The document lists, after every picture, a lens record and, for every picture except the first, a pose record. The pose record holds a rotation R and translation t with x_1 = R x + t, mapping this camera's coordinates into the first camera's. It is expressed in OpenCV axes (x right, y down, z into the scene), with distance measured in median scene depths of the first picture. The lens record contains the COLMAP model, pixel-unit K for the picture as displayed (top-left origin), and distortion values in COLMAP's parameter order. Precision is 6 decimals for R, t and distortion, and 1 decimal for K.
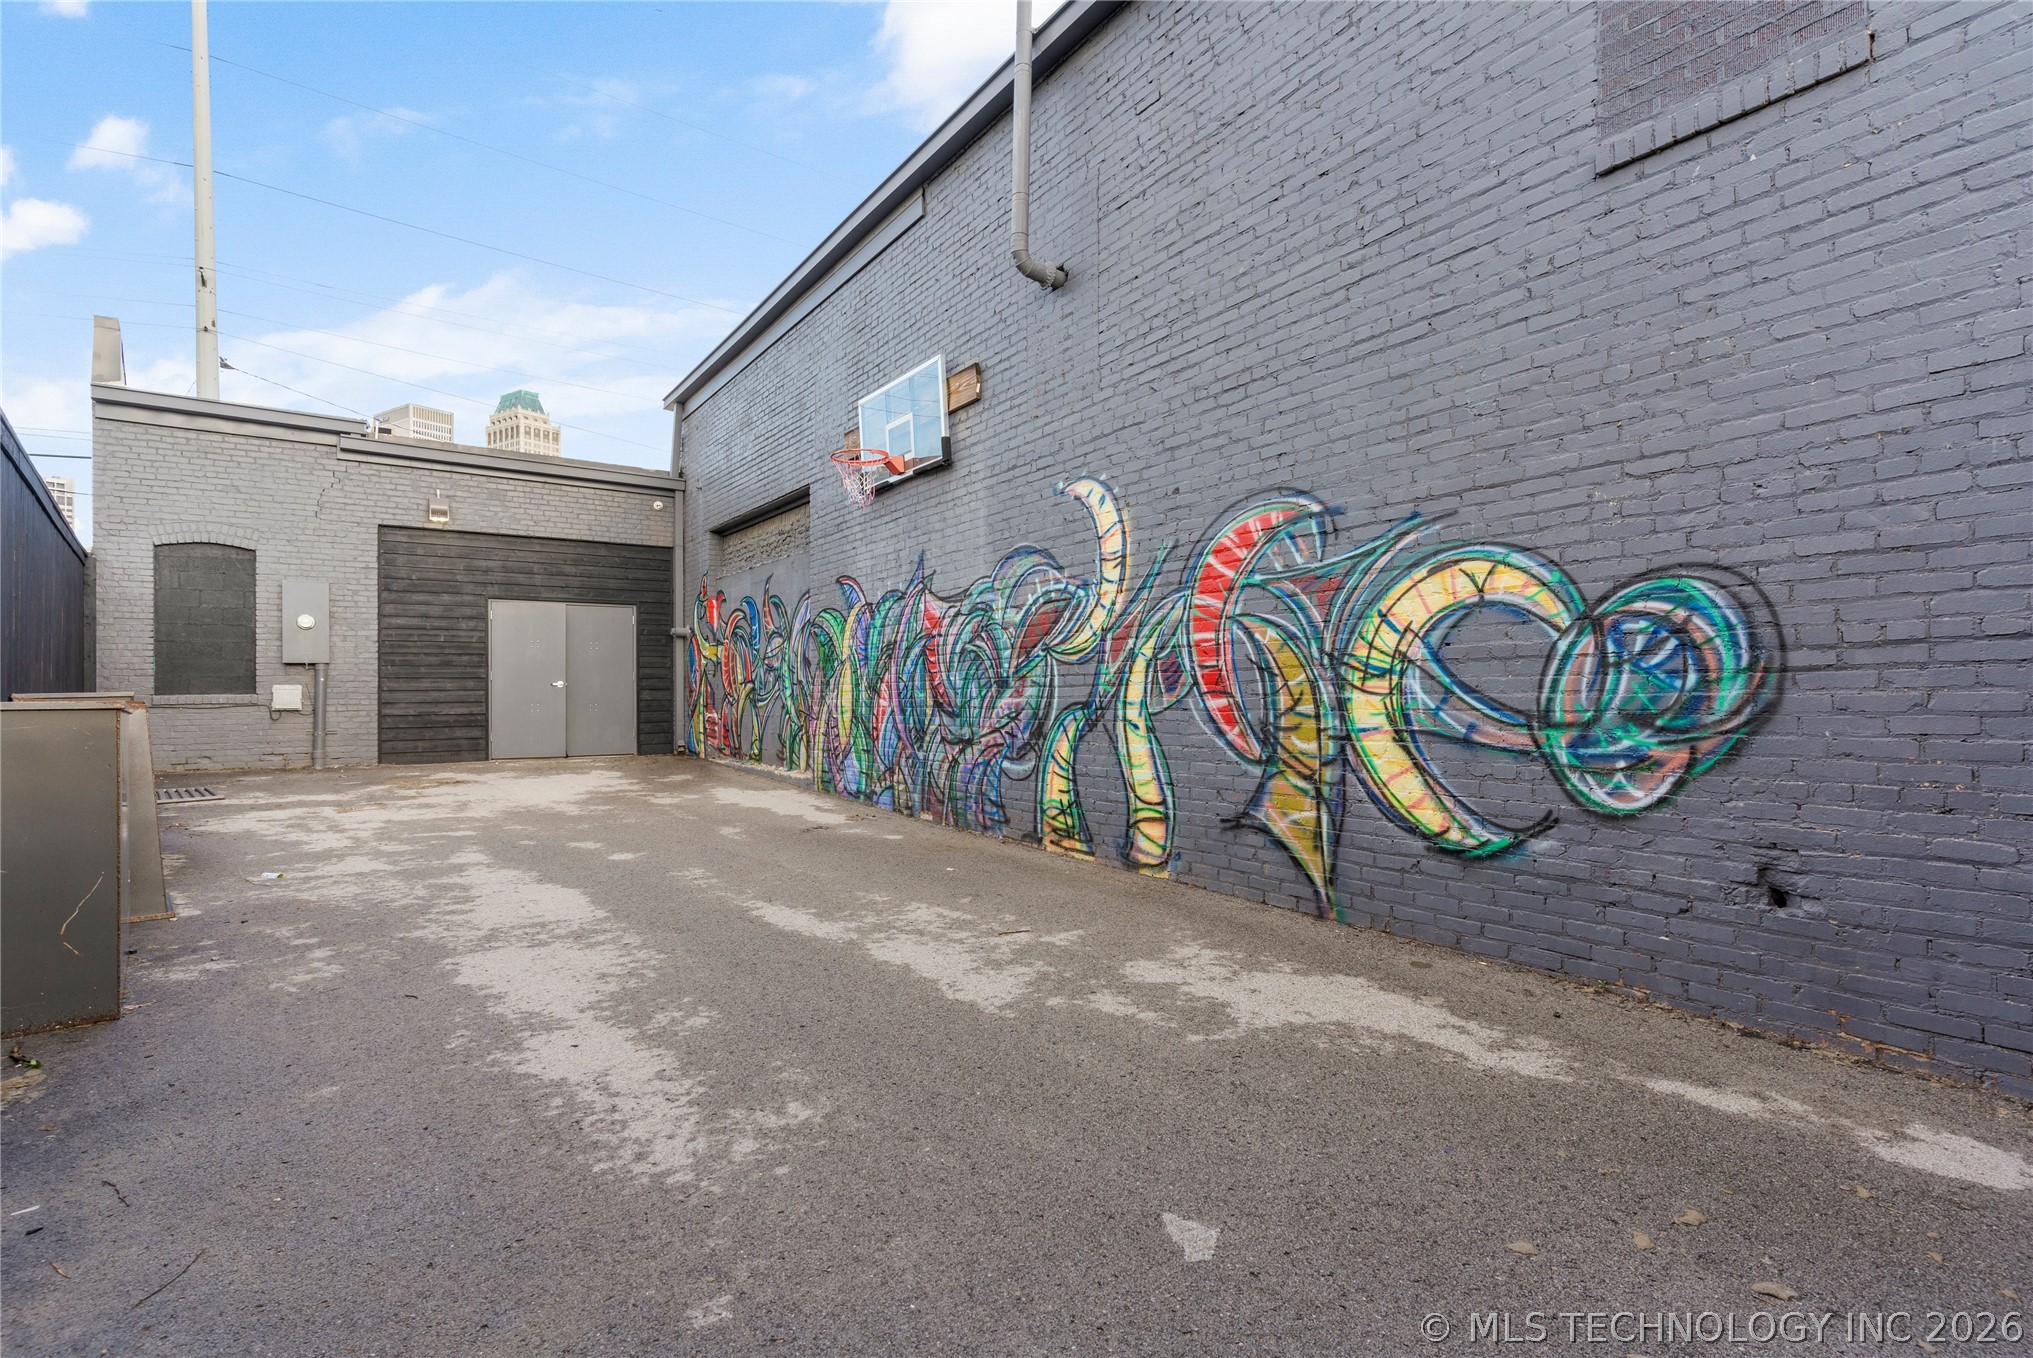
lens RADIAL K [[974.2, 0, 1016.5], [0, 974.2, 679.0], [0, 0, 1]] dist [0.001680, -0.000727]
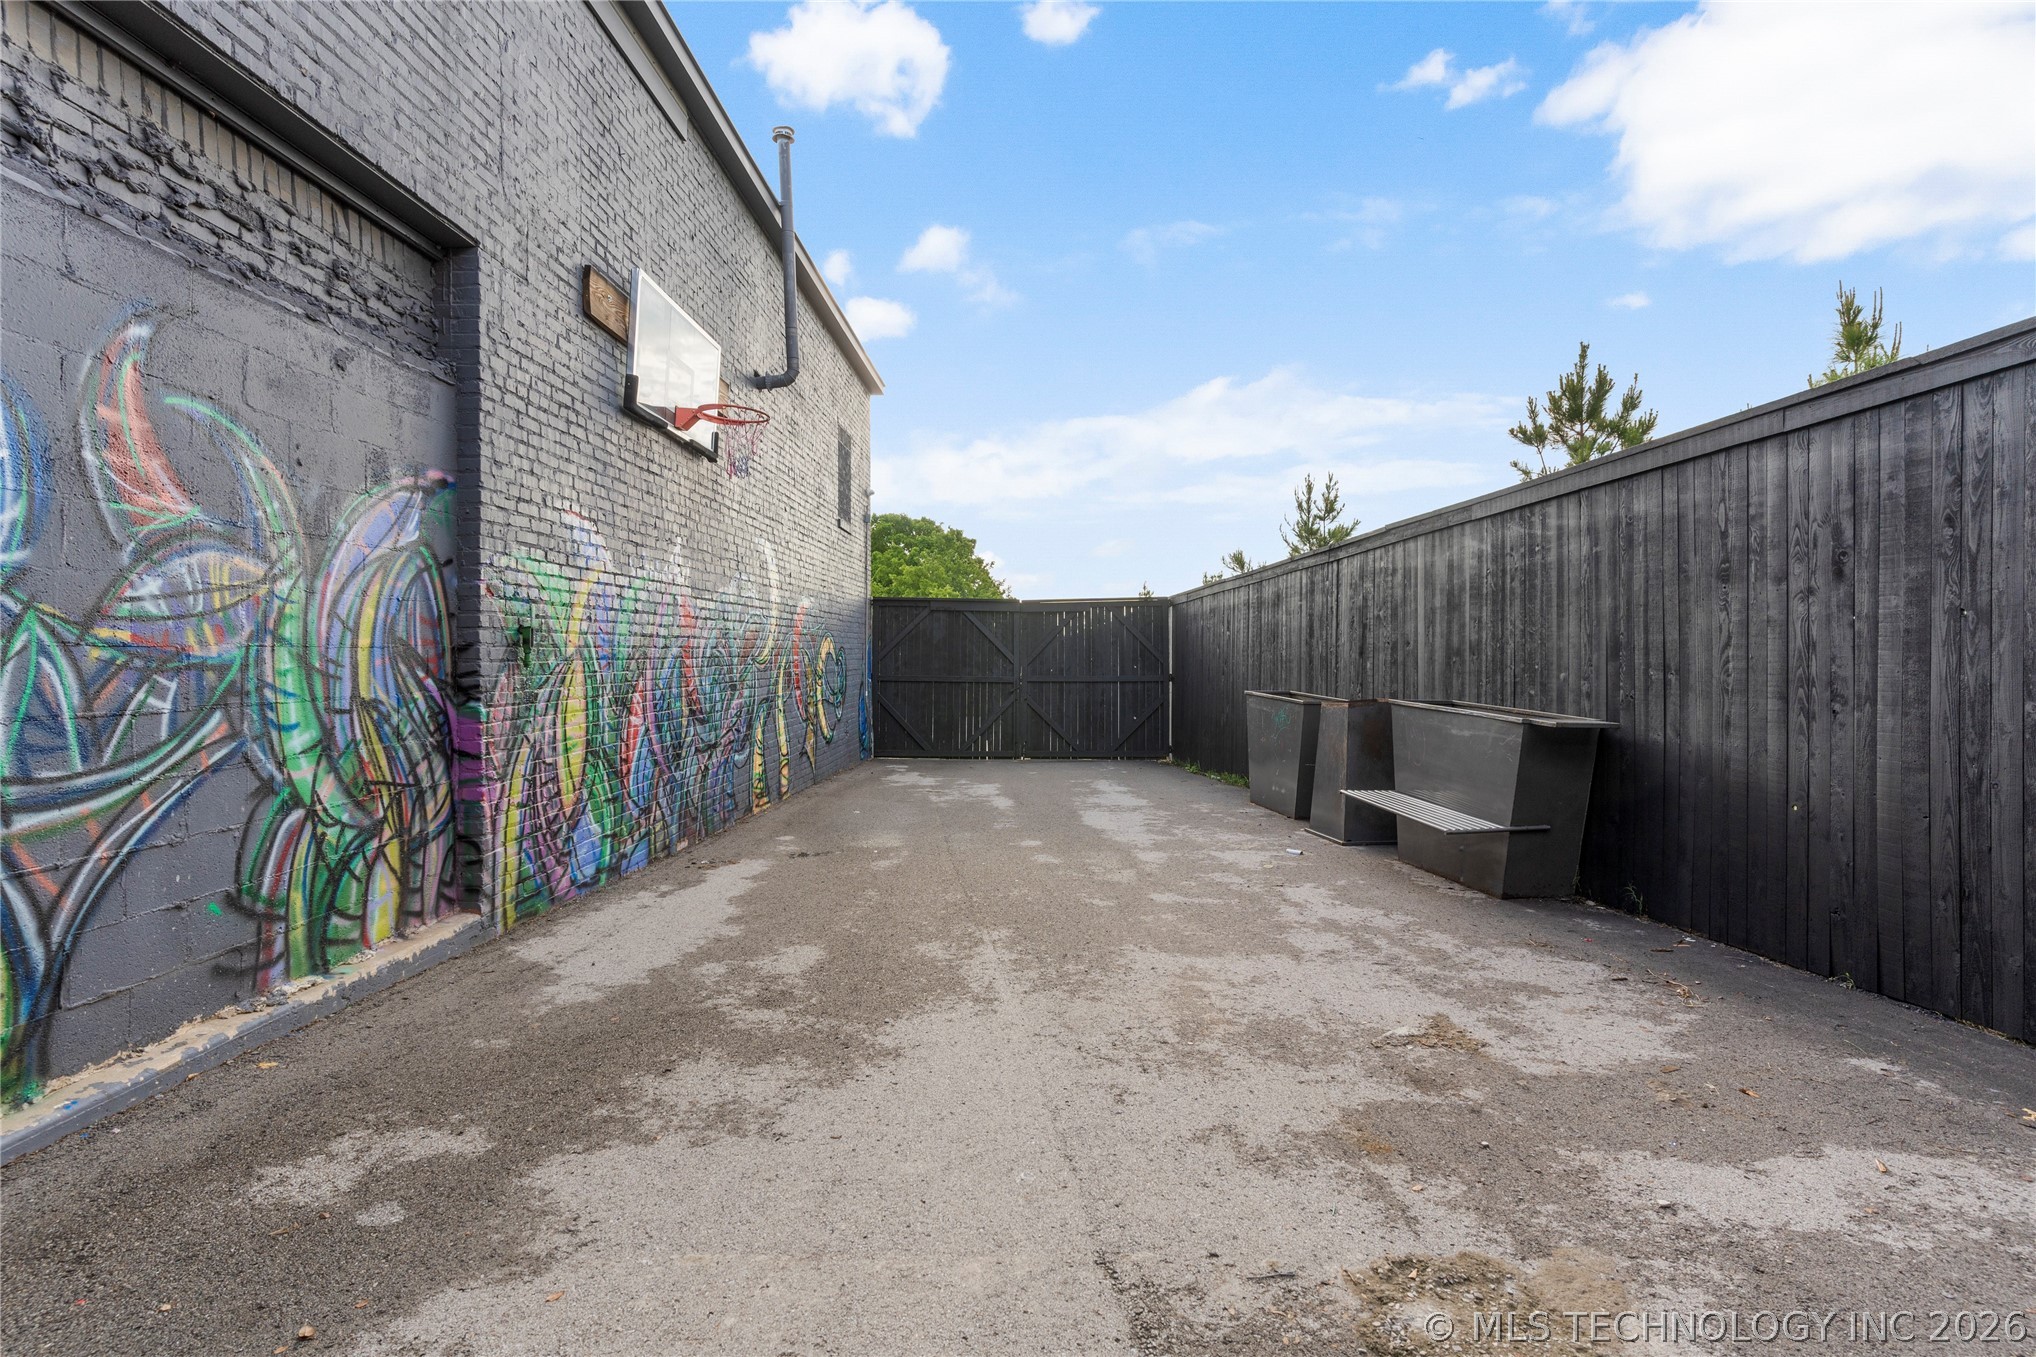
lens RADIAL K [[975.6, 0, 1018.0], [0, 975.6, 678.5], [0, 0, 1]] dist [0.001680, -0.000727]
pose [[-0.812118, -0.004662, 0.583474, -0.827721], [-0.000317, 0.999971, 0.007548, -0.012233], [-0.583493, 0.005945, -0.812097, 1.512935]]
